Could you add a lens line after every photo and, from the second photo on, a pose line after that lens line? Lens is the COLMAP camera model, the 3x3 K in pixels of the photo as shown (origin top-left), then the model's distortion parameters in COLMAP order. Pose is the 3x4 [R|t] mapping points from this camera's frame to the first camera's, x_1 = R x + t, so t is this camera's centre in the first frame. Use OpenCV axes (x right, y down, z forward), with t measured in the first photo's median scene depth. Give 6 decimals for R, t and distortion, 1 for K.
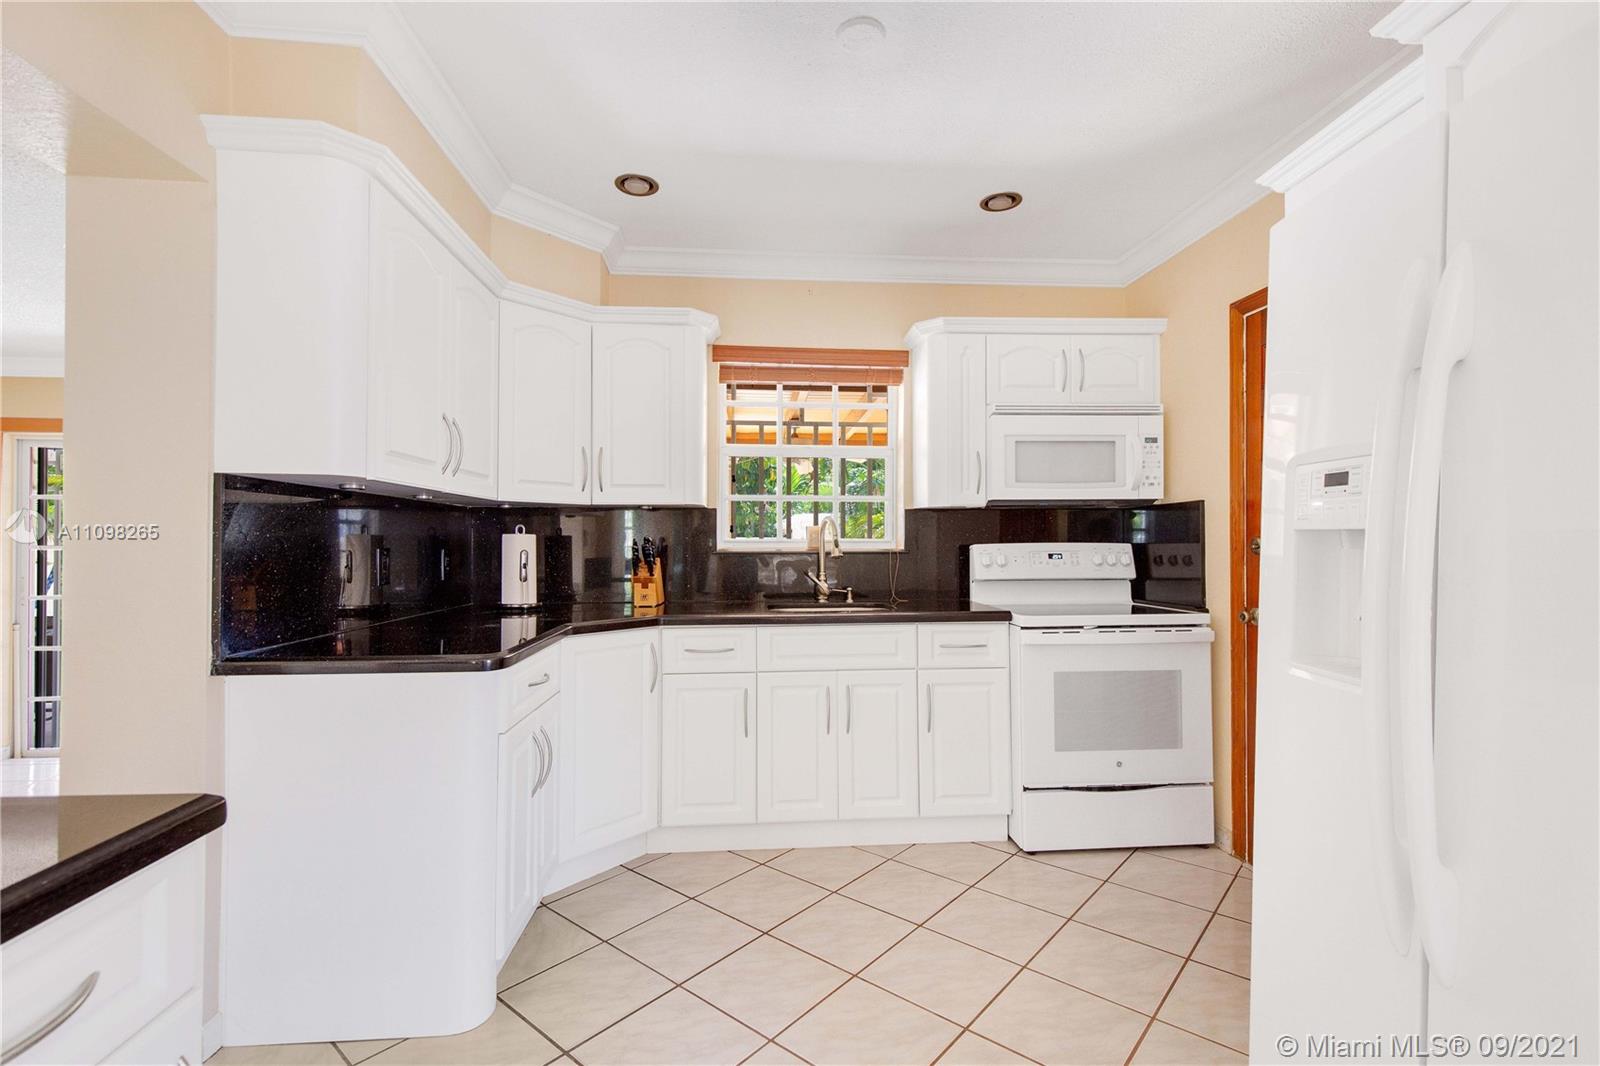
lens RADIAL K [[740.5, 0, 851.0], [0, 740.5, 515.8], [0, 0, 1]] dist [0.014592, -0.003333]
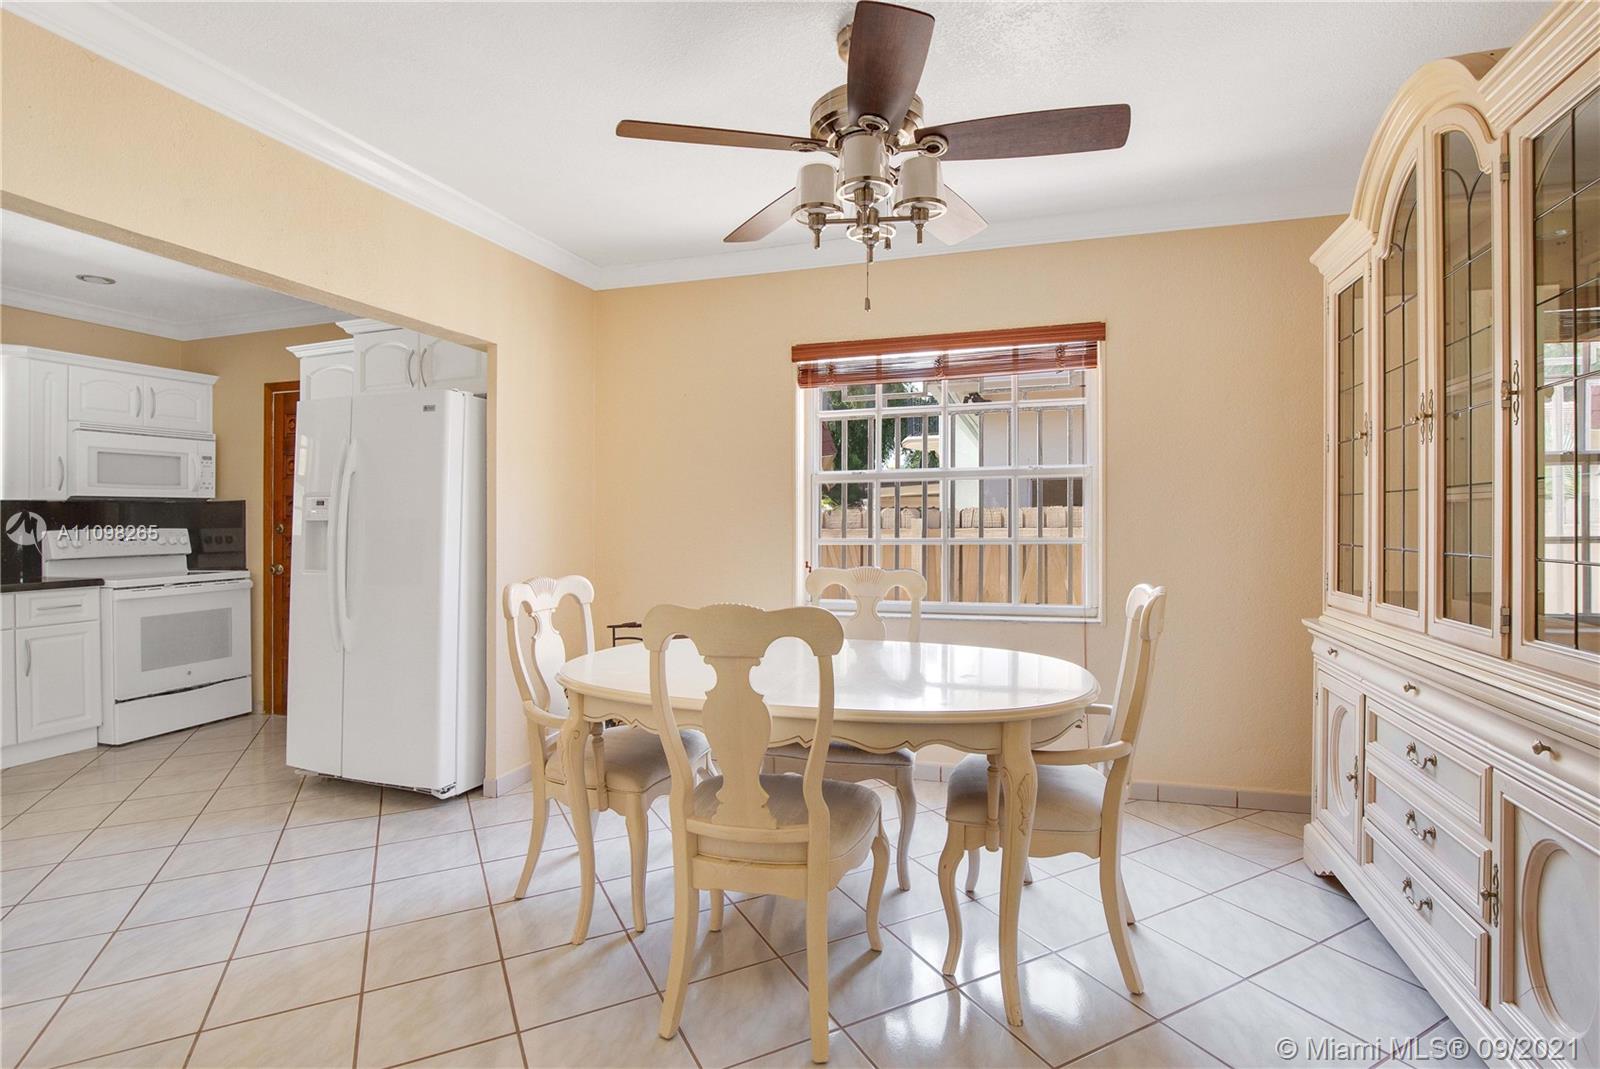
lens RADIAL K [[788.1, 0, 746.0], [0, 788.1, 529.6], [0, 0, 1]] dist [-0.024091, 0.000873]
pose [[0.482634, -0.011867, 0.875742, -0.433373], [-0.020252, 0.999490, 0.024705, -0.019821], [-0.875588, -0.029659, 0.482147, -0.684773]]
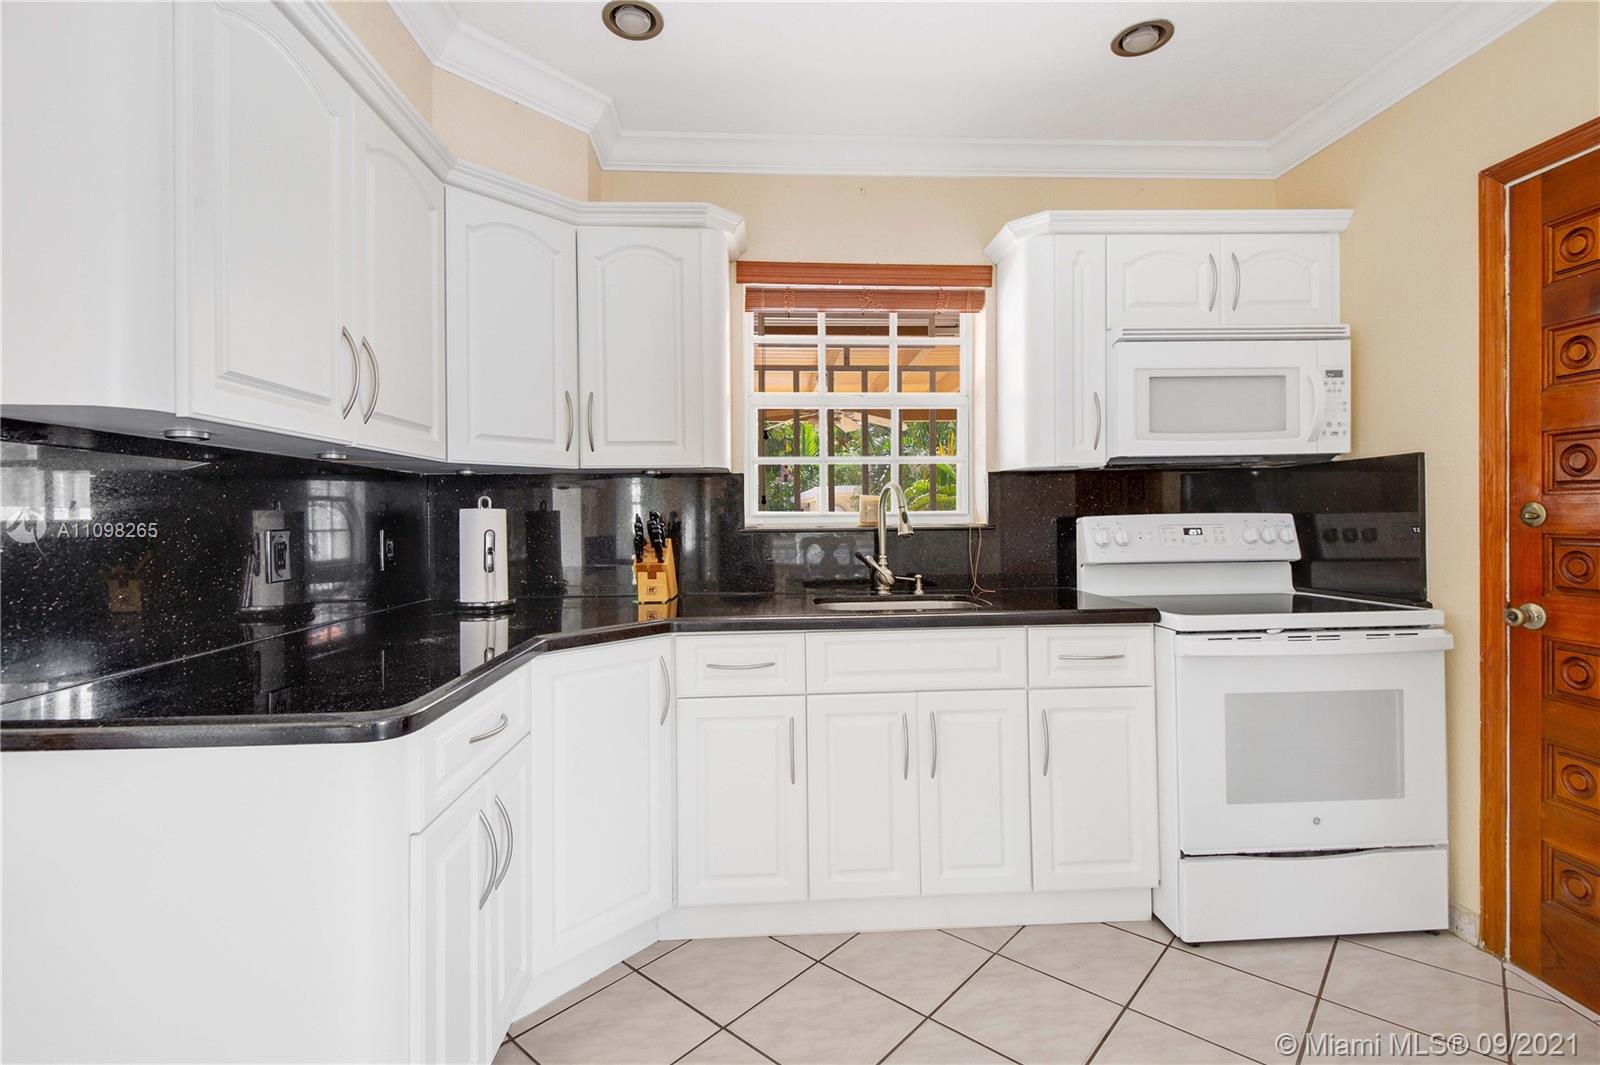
lens RADIAL K [[740.5, 0, 866.0], [0, 740.5, 498.5], [0, 0, 1]] dist [0.014592, -0.003333]
pose [[0.999946, -0.009182, 0.004938, -0.066887], [0.009121, 0.999883, 0.012288, 0.009219], [-0.005050, -0.012242, 0.999912, 0.258262]]
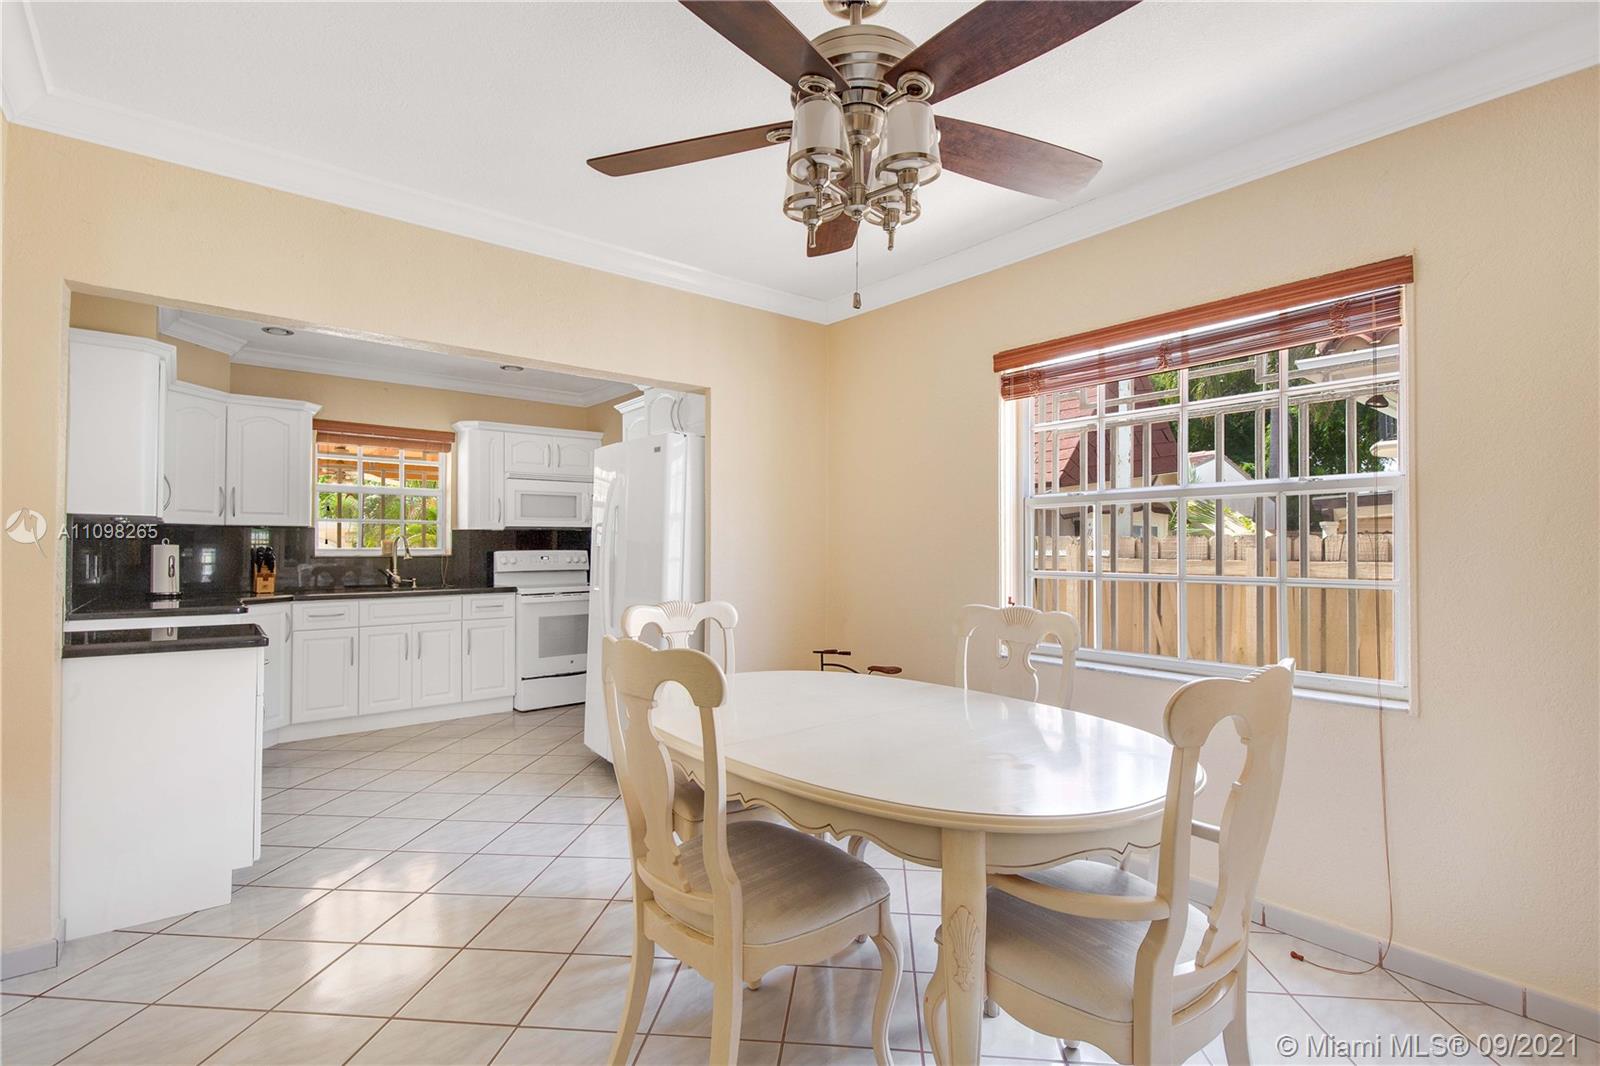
lens RADIAL K [[740.5, 0, 767.6], [0, 740.5, 542.9], [0, 0, 1]] dist [0.014592, -0.003333]
pose [[0.872664, 0.003542, 0.488309, -0.135137], [-0.016346, 0.999625, 0.021963, -0.031139], [-0.488048, -0.027148, 0.872394, -0.874691]]
